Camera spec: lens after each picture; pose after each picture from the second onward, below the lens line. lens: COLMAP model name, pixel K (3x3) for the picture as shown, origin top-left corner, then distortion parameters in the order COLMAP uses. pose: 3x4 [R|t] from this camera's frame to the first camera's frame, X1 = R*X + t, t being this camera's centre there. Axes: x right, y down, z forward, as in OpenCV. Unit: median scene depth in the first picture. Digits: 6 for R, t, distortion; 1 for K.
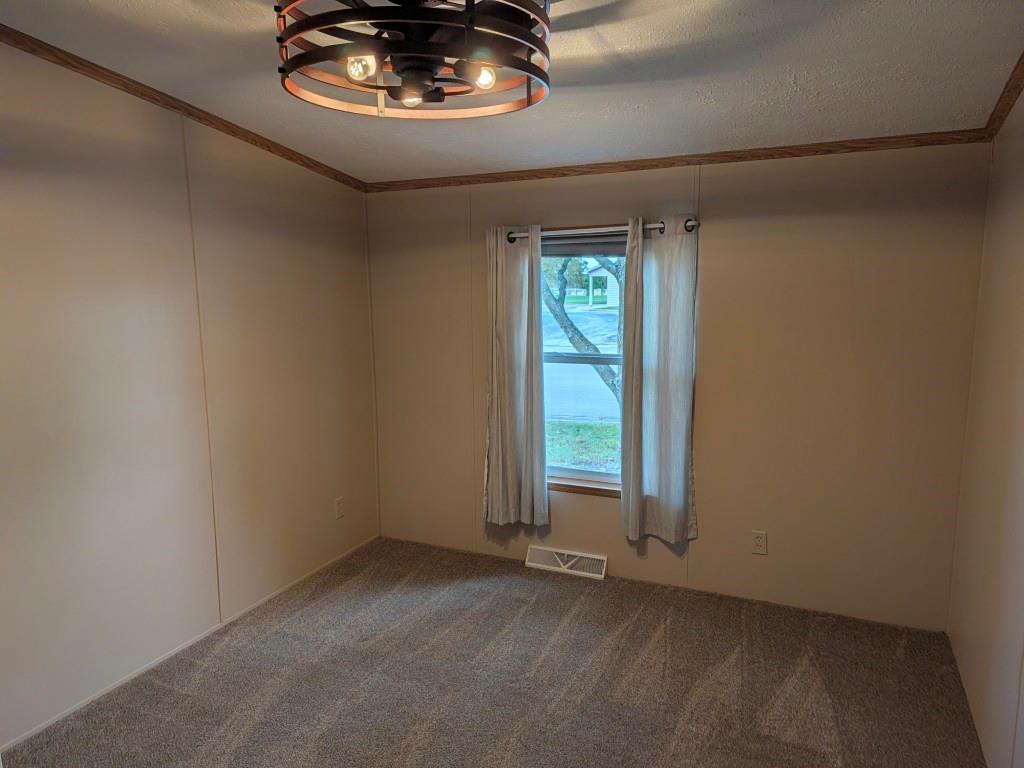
lens RADIAL K [[683.2, 0, 512.1], [0, 683.2, 386.3], [0, 0, 1]] dist [0.038889, -0.042296]
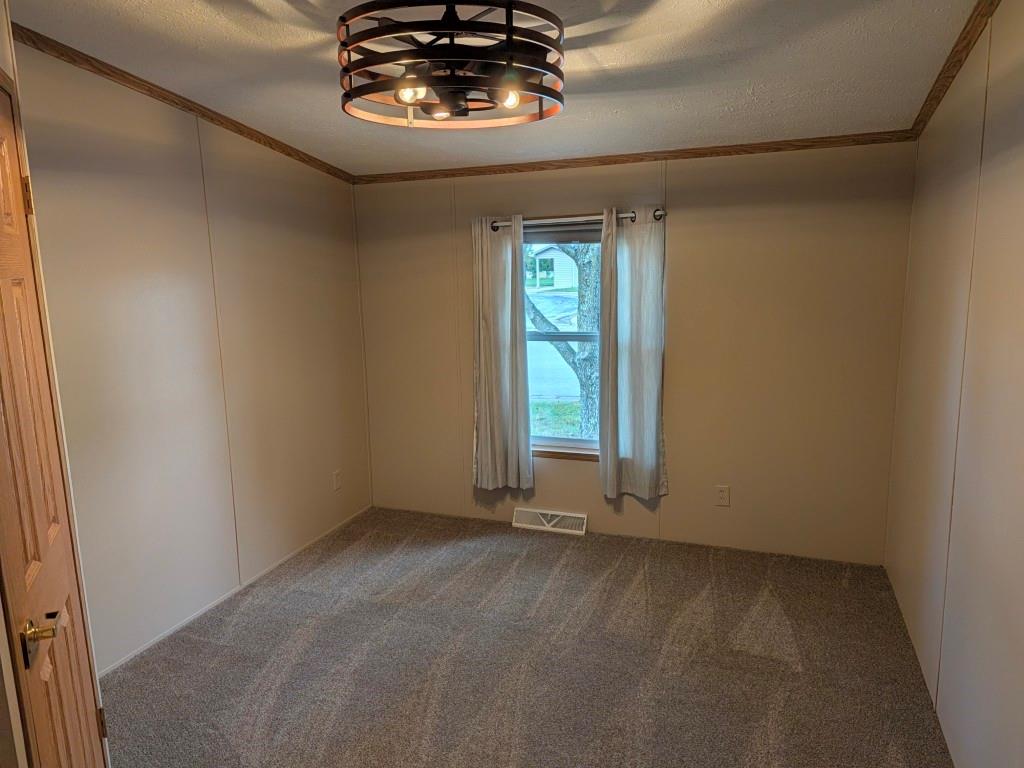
lens RADIAL K [[683.2, 0, 503.0], [0, 683.2, 381.2], [0, 0, 1]] dist [0.038889, -0.042296]
pose [[0.997666, -0.023246, 0.064210, -0.074643], [0.022155, 0.999599, 0.017650, 0.012015], [-0.064594, -0.016186, 0.997780, -0.108573]]
